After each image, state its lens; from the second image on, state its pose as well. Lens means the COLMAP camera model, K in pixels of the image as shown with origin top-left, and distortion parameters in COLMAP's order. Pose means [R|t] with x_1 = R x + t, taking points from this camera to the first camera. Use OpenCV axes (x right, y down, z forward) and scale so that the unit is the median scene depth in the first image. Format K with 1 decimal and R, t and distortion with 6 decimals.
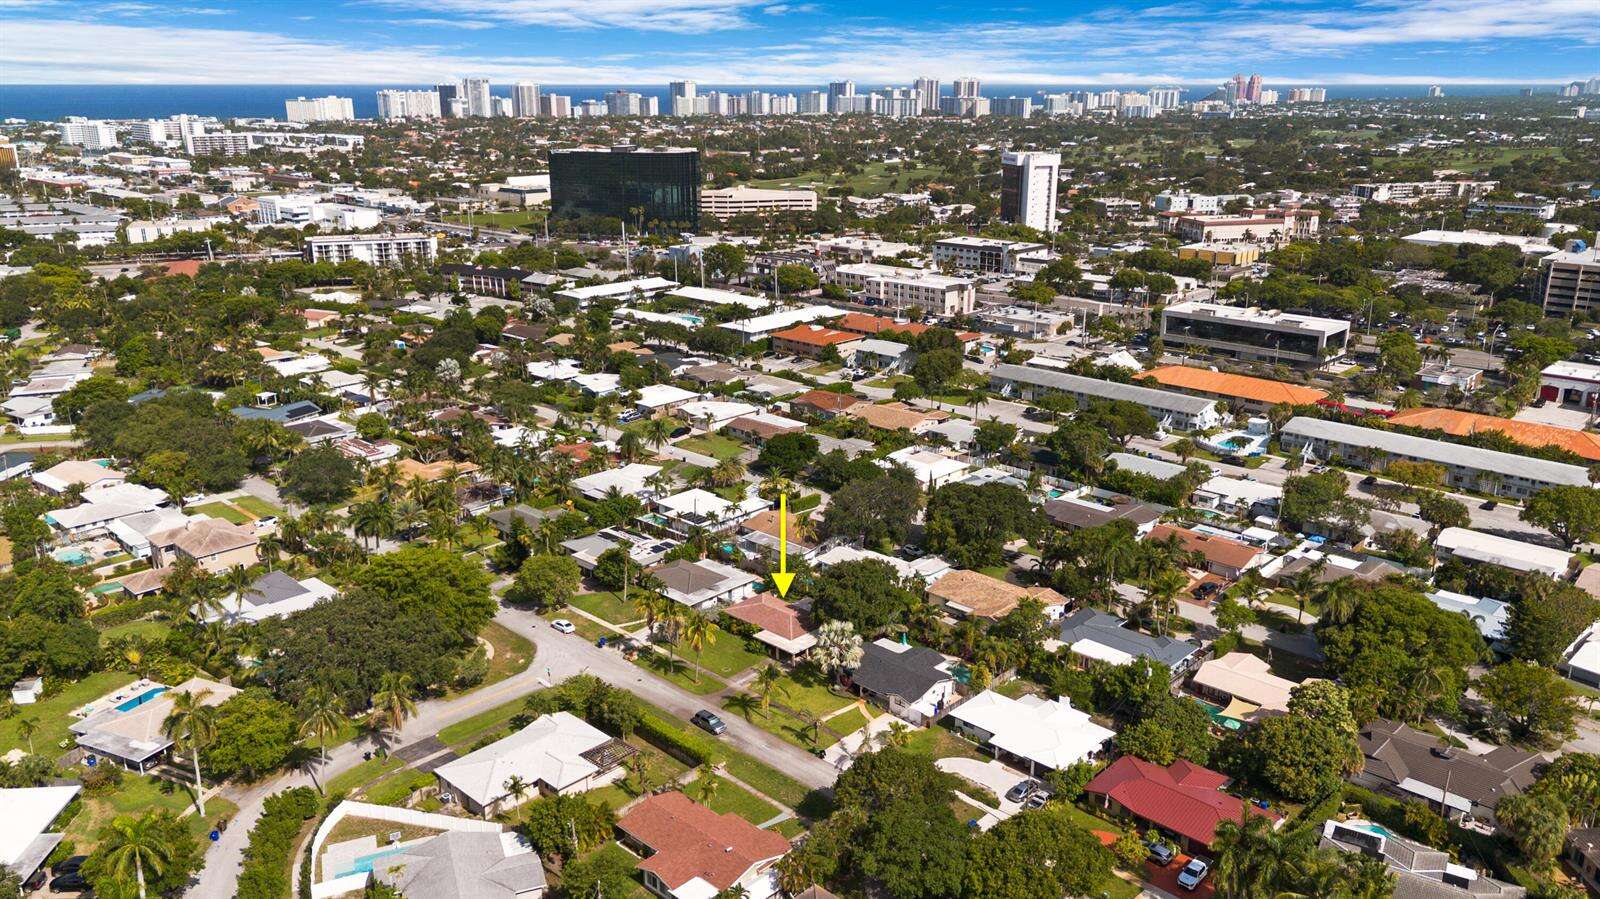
lens RADIAL K [[1158.0, 0, 800.0], [0, 1158.0, 449.5], [0, 0, 1]] dist [0.034459, -0.000551]
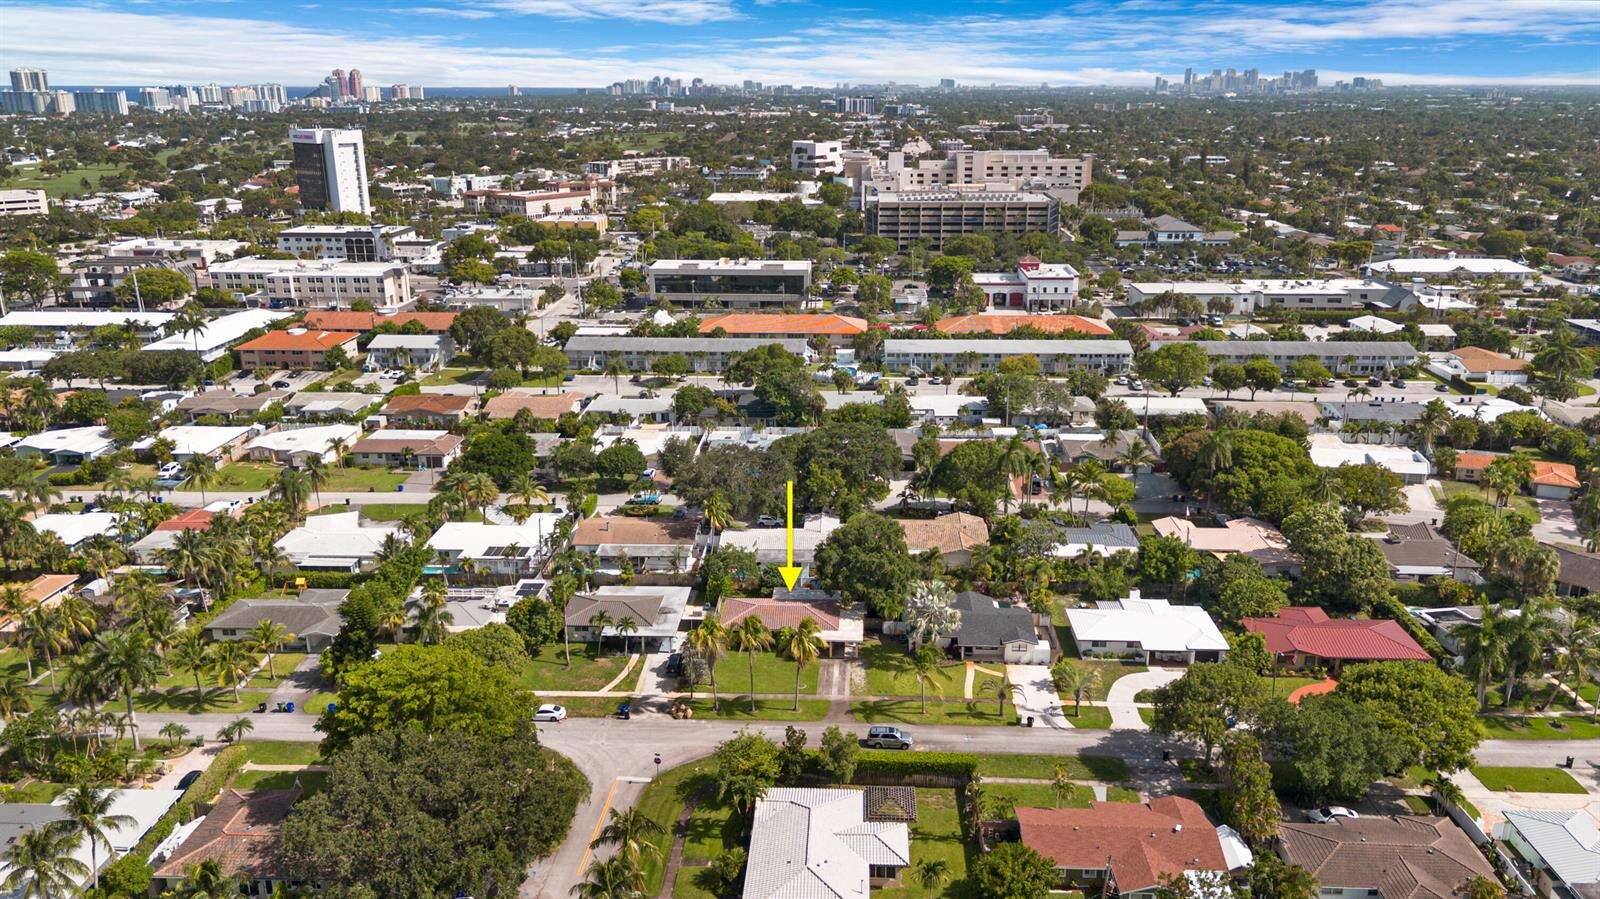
lens RADIAL K [[1218.5, 0, 800.0], [0, 1218.5, 449.5], [0, 0, 1]] dist [0.023751, -0.007685]
pose [[0.755885, -0.191860, 0.625962, -0.254550], [0.200640, 0.977978, 0.057471, -0.007257], [-0.623203, 0.082151, 0.777733, 0.157518]]
